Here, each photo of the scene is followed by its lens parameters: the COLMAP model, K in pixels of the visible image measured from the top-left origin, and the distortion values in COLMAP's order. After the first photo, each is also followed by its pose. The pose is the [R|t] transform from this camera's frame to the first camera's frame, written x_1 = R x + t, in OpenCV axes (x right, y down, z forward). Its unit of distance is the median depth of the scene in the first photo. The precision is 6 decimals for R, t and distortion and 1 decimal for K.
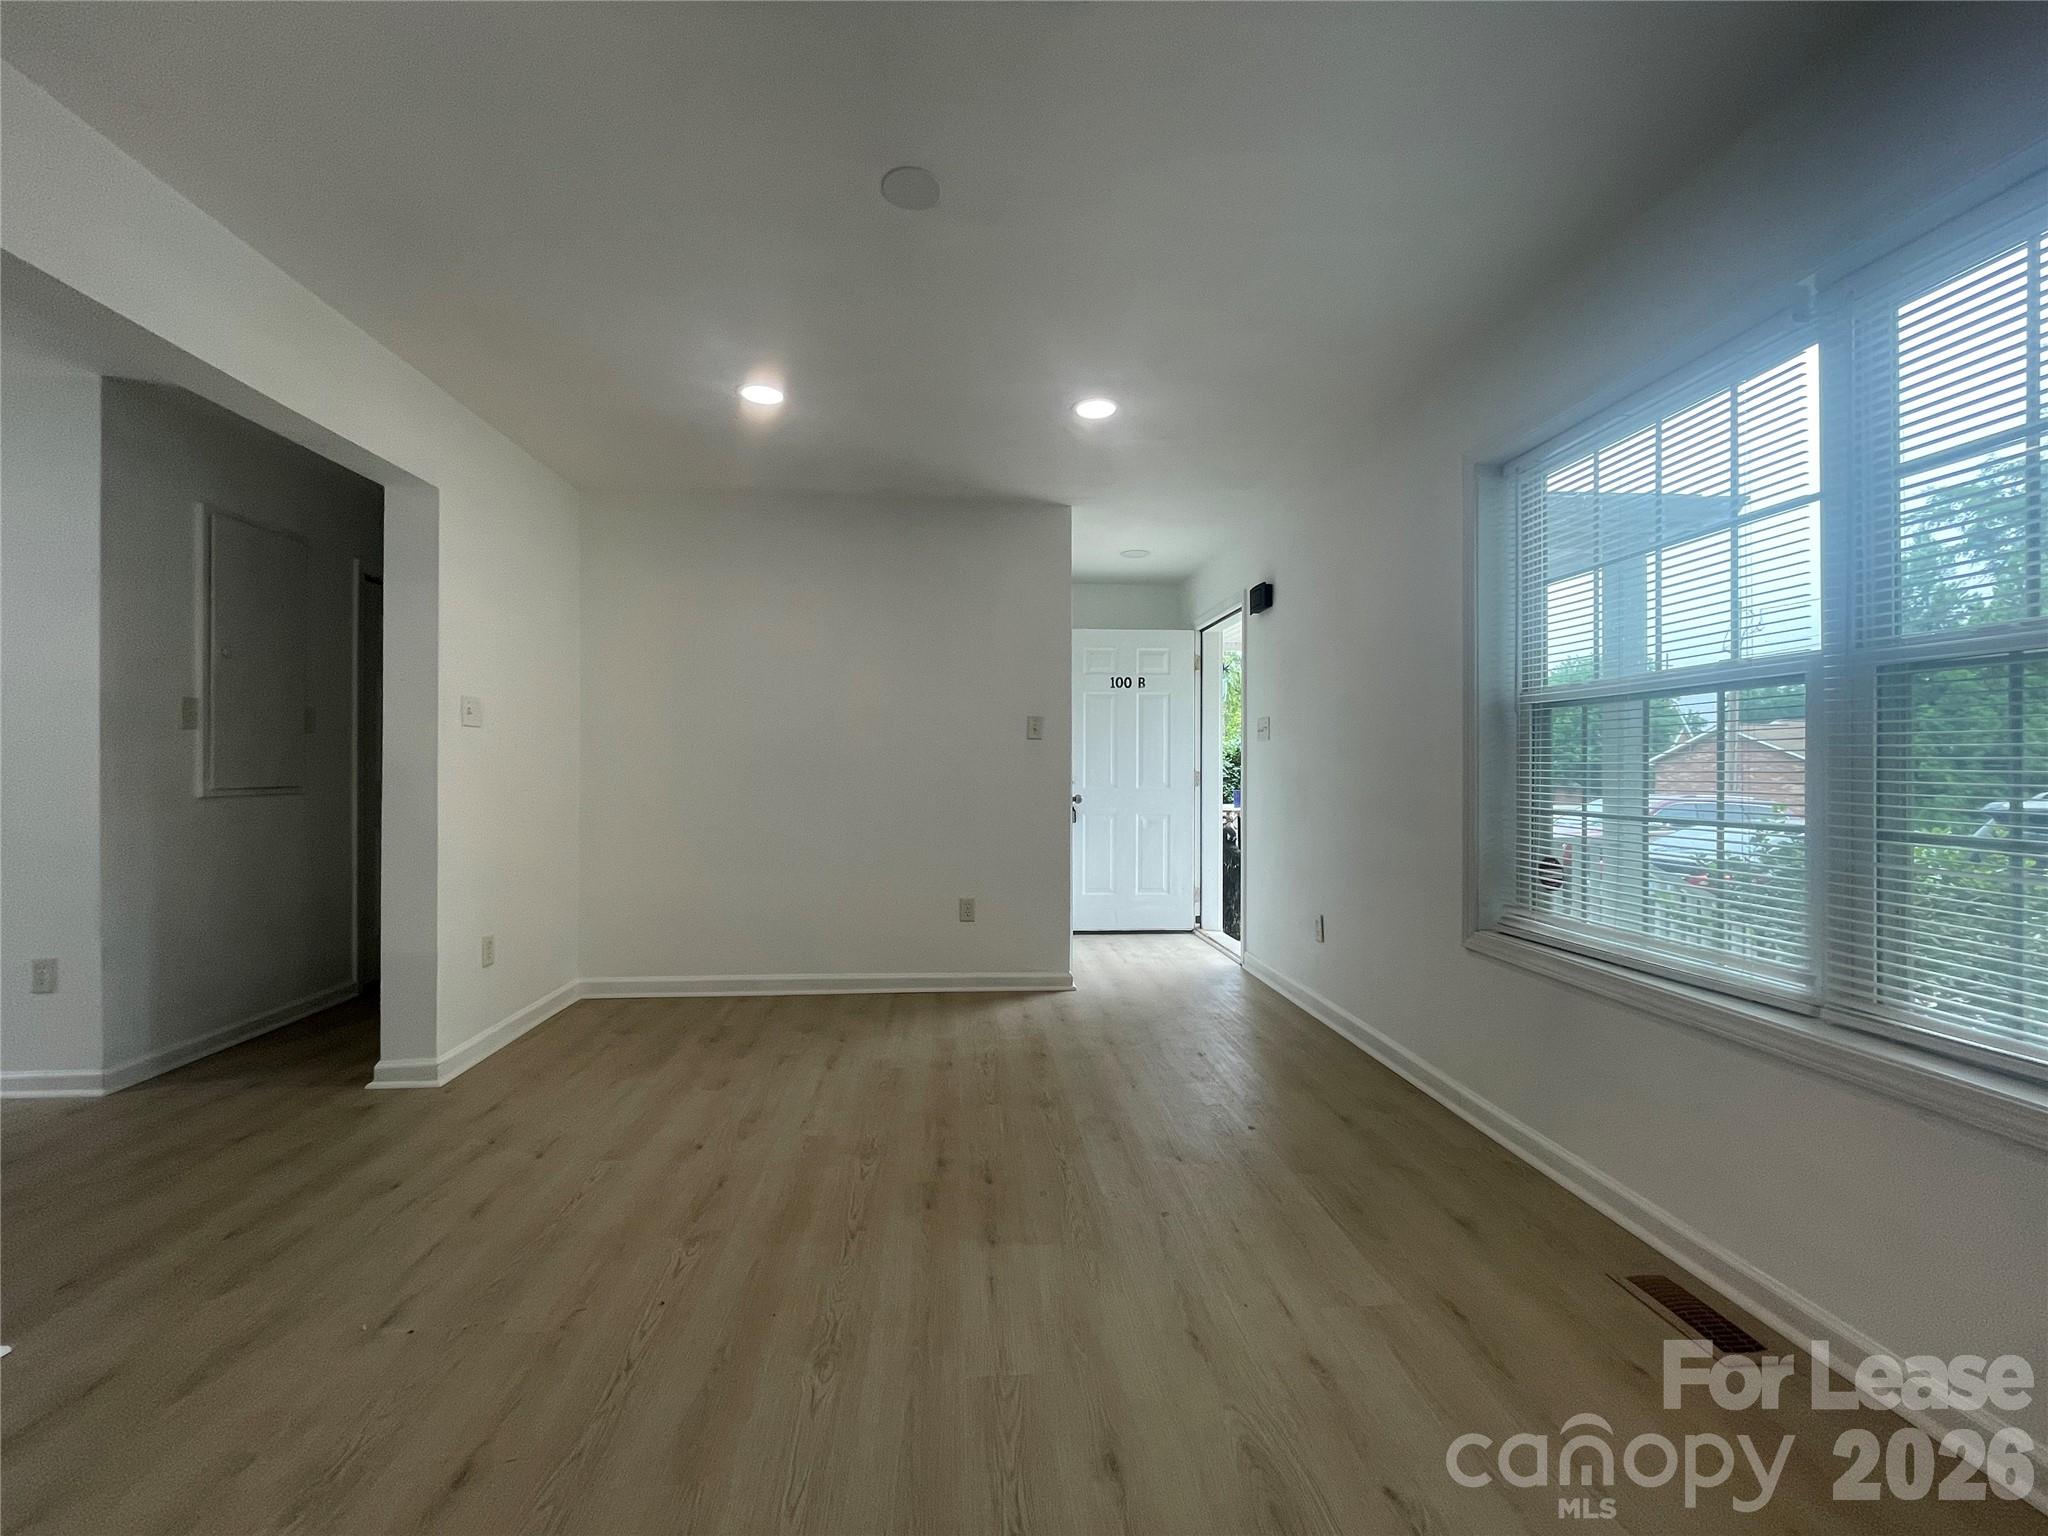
lens RADIAL K [[827.2, 0, 1006.9], [0, 827.2, 760.6], [0, 0, 1]] dist [-0.002252, -0.000912]
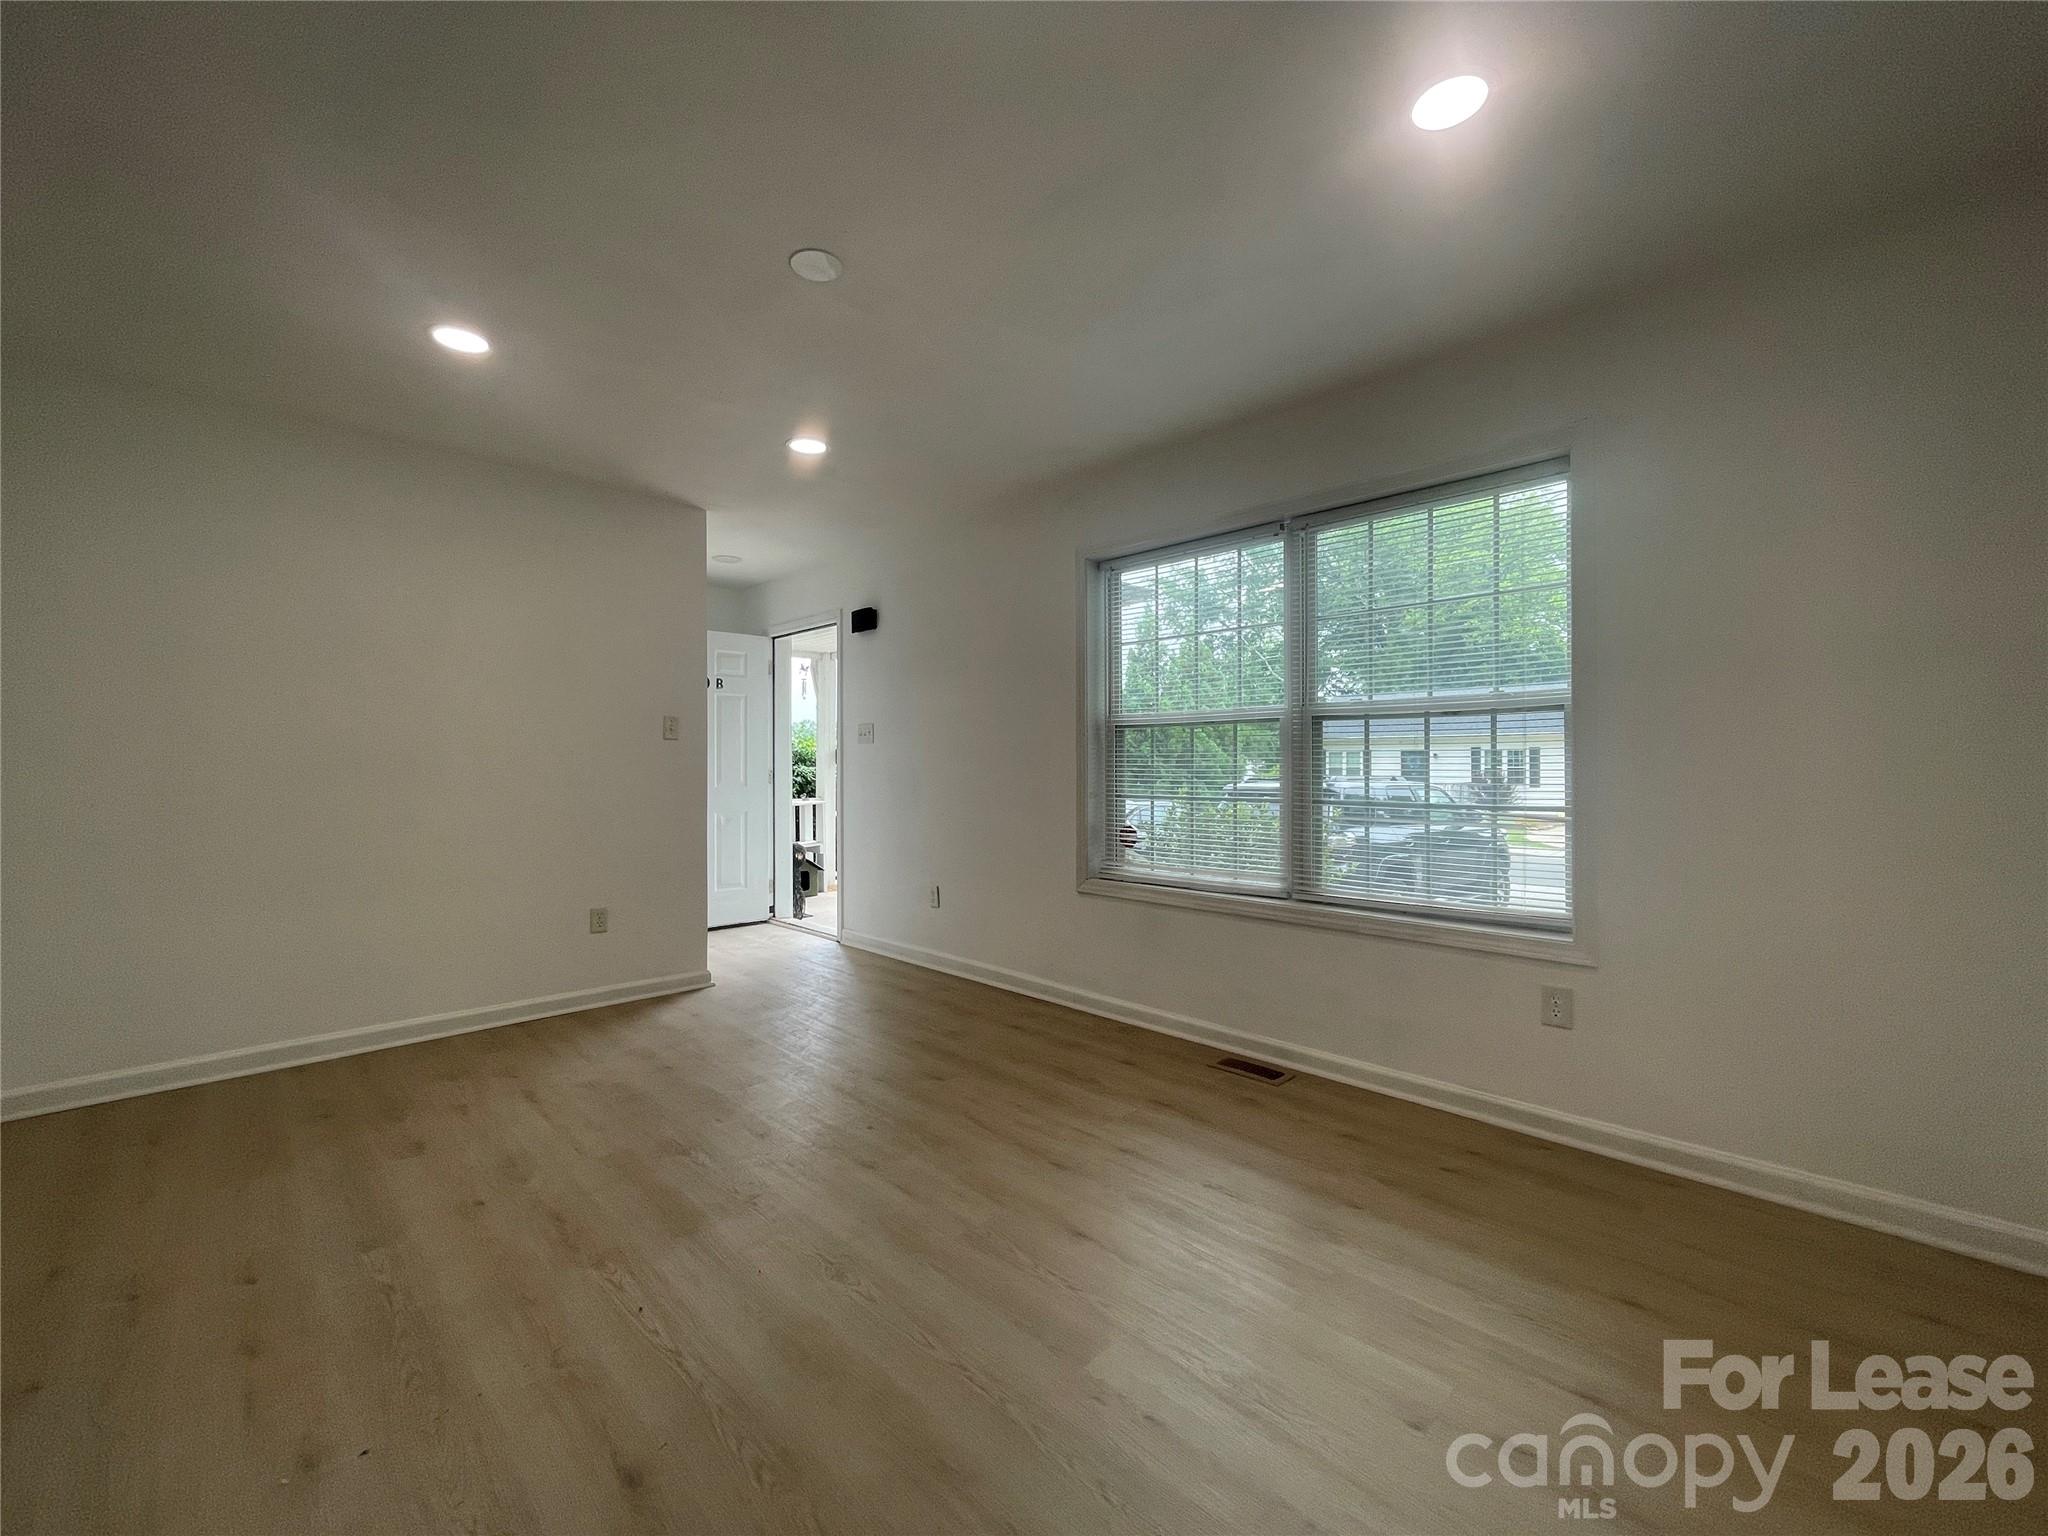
lens RADIAL K [[827.2, 0, 1009.5], [0, 827.2, 766.2], [0, 0, 1]] dist [-0.002252, -0.000912]
pose [[0.764541, -0.002808, 0.644569, -0.432524], [-0.003063, 0.999963, 0.007990, -0.003912], [-0.644568, -0.008083, 0.764504, -0.023049]]
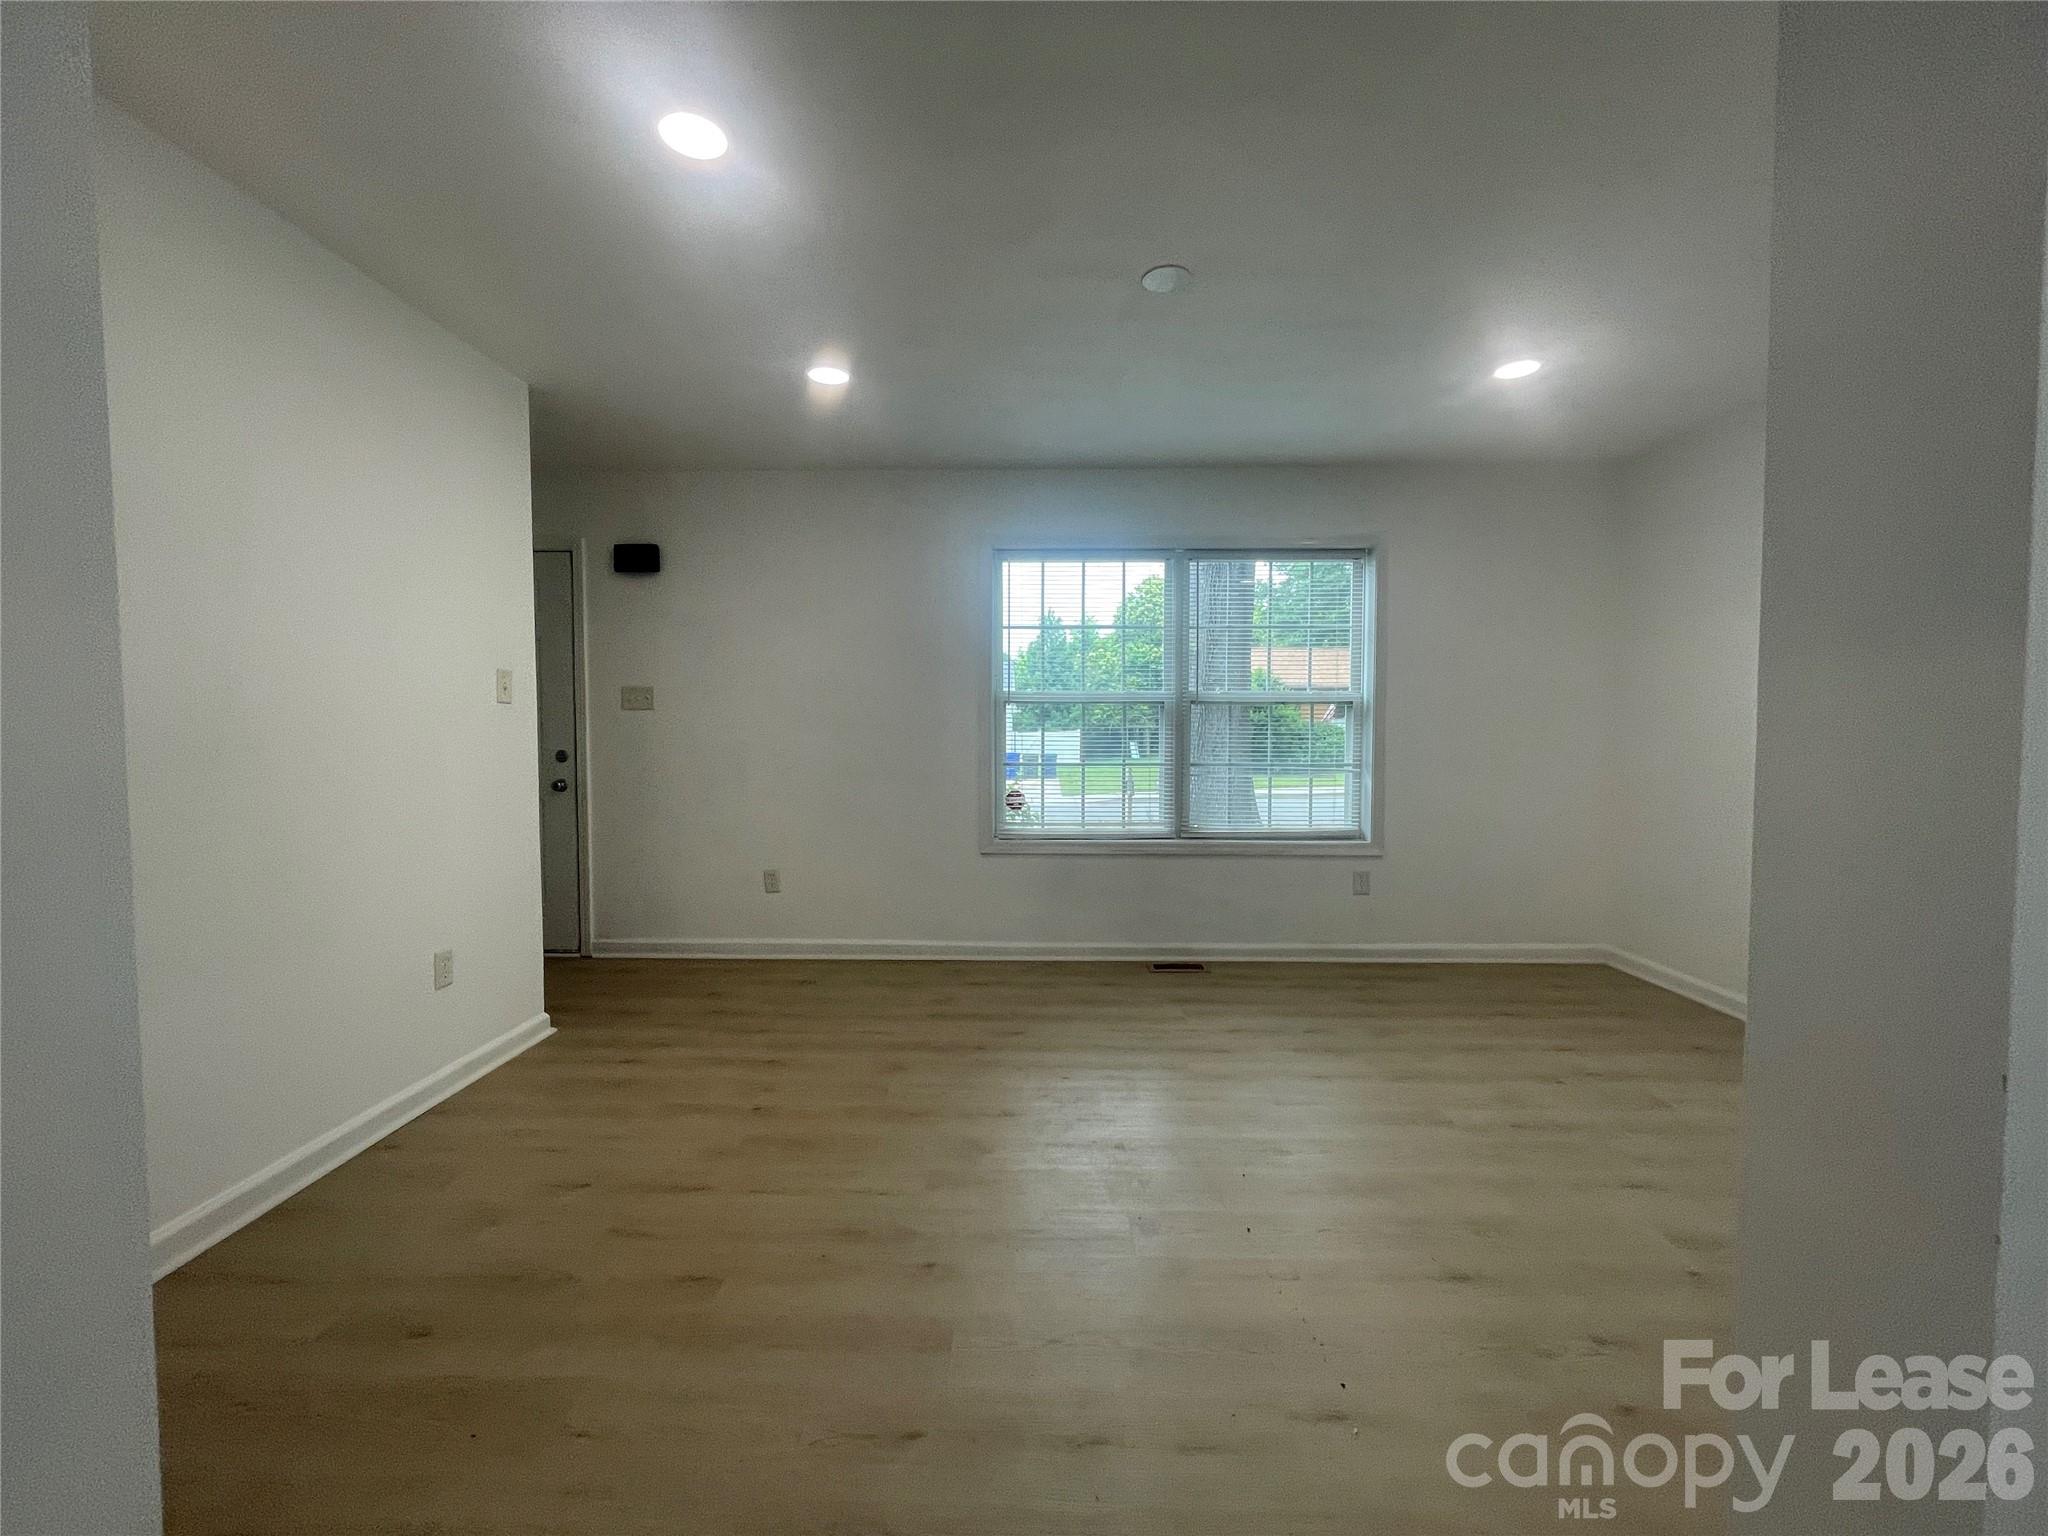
lens RADIAL K [[827.2, 0, 1015.2], [0, 827.2, 768.8], [0, 0, 1]] dist [-0.002252, -0.000912]
pose [[0.090063, -0.047901, 0.994783, -0.922990], [-0.009799, 0.998752, 0.048979, -0.011242], [-0.995888, -0.014159, 0.089481, 0.743175]]
